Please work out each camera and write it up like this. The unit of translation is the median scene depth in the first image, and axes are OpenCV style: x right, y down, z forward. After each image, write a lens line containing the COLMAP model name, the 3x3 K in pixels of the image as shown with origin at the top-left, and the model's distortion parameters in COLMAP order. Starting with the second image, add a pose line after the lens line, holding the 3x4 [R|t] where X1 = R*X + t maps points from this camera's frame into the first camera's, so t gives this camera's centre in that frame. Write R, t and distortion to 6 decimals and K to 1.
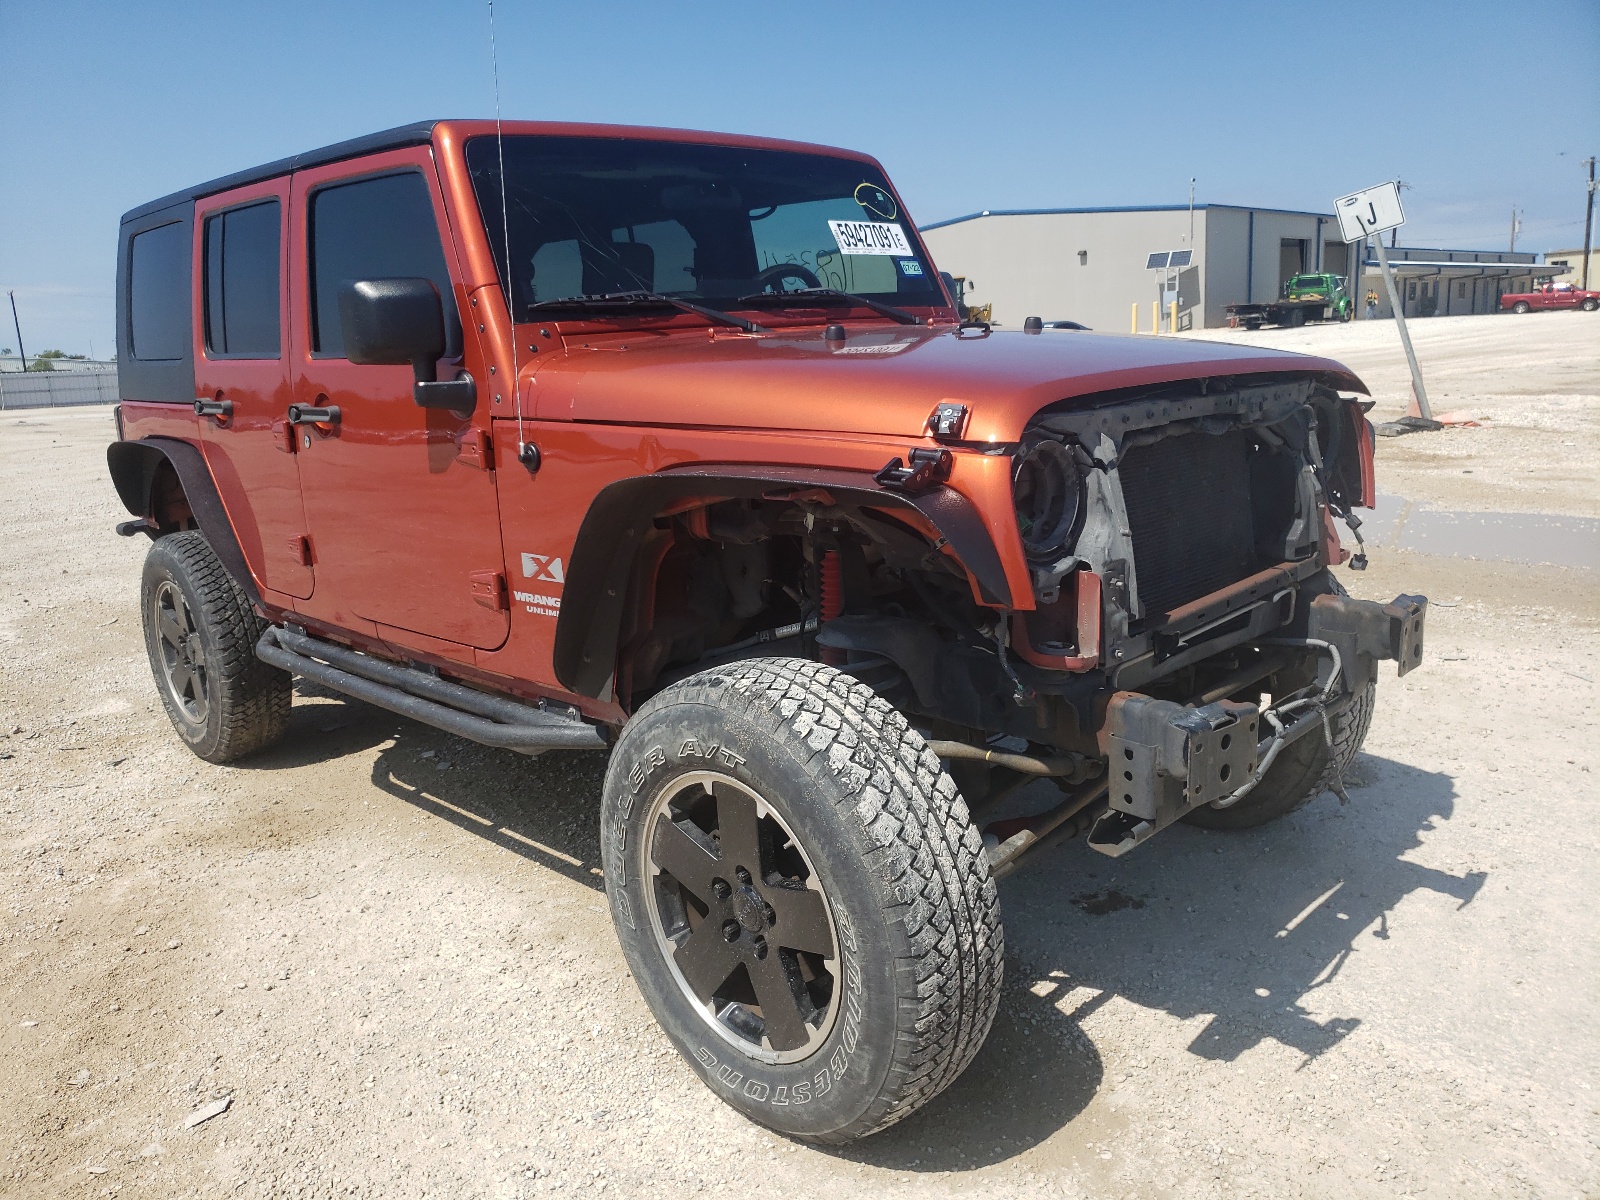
lens RADIAL K [[1324.2, 0, 800.0], [0, 1324.2, 600.0], [0, 0, 1]] dist [0.008653, 0.002707]
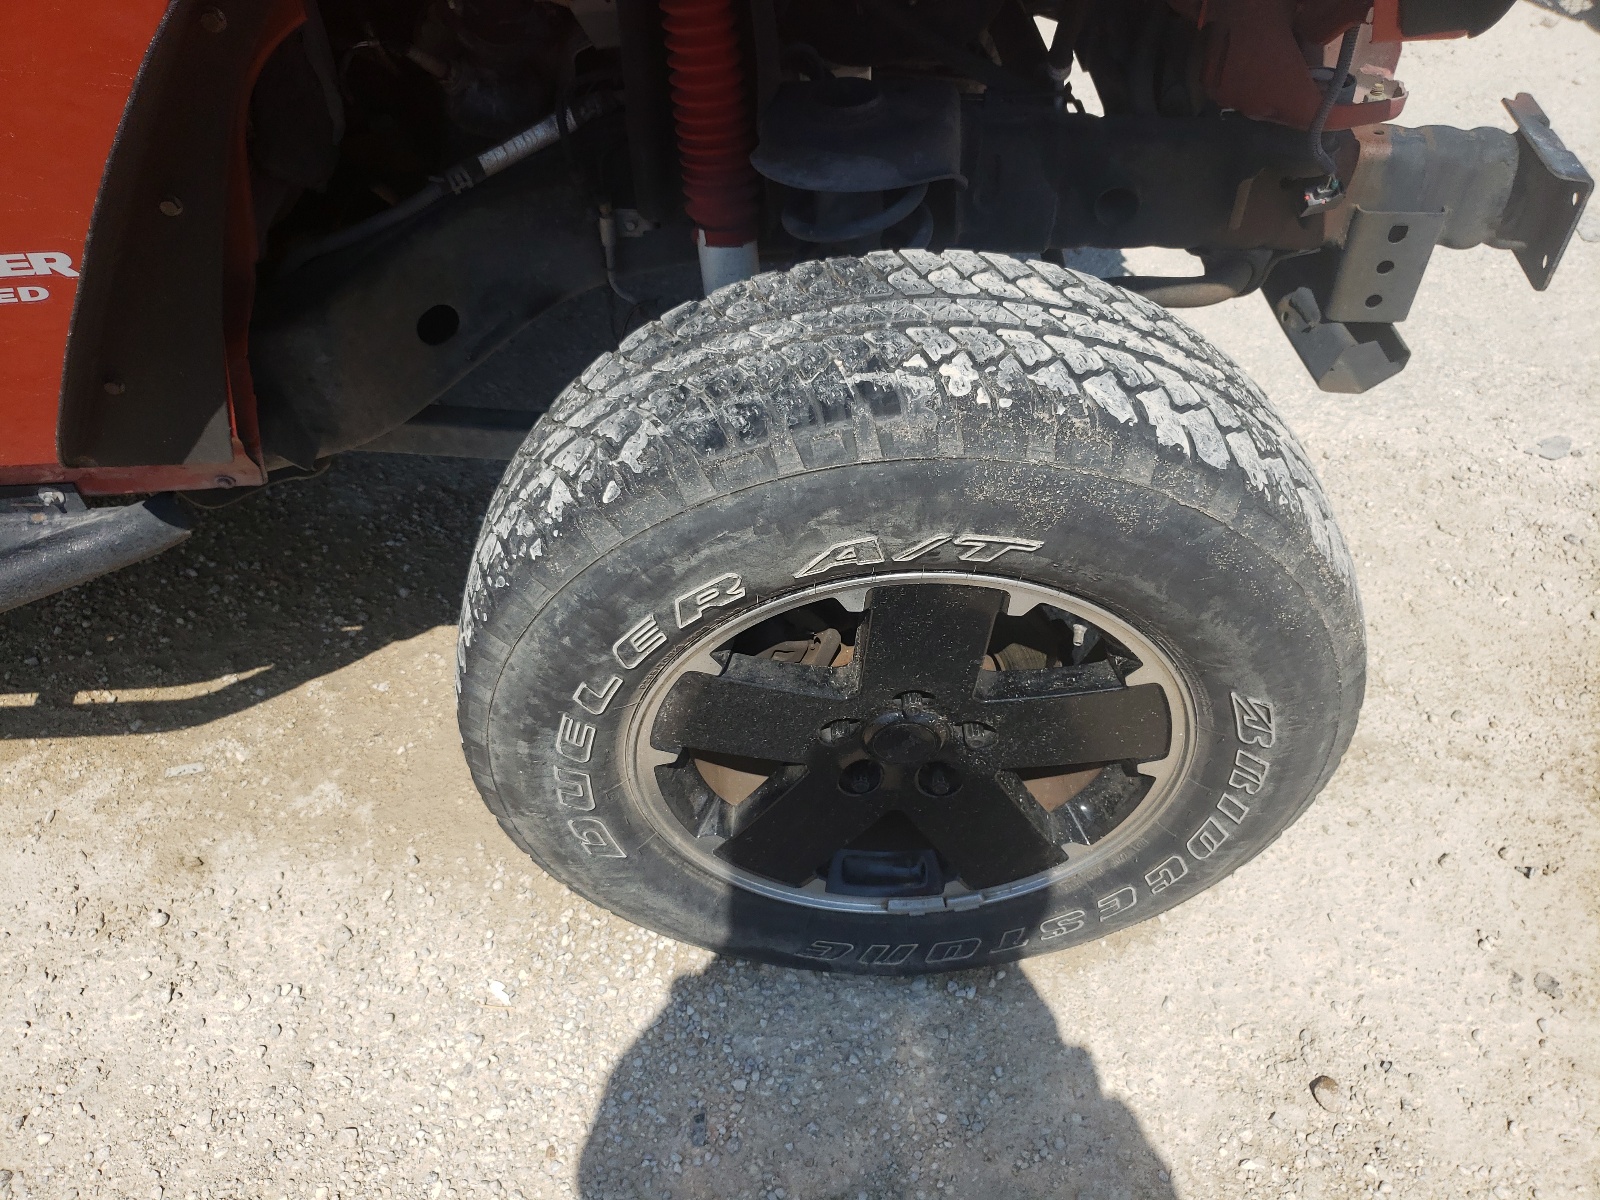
lens RADIAL K [[1324.2, 0, 800.0], [0, 1324.2, 600.0], [0, 0, 1]] dist [0.008653, 0.002707]
pose [[0.683836, -0.510221, 0.521577, -0.316020], [0.155034, 0.800130, 0.579445, -0.126494], [-0.712974, -0.315383, 0.626259, 0.707439]]
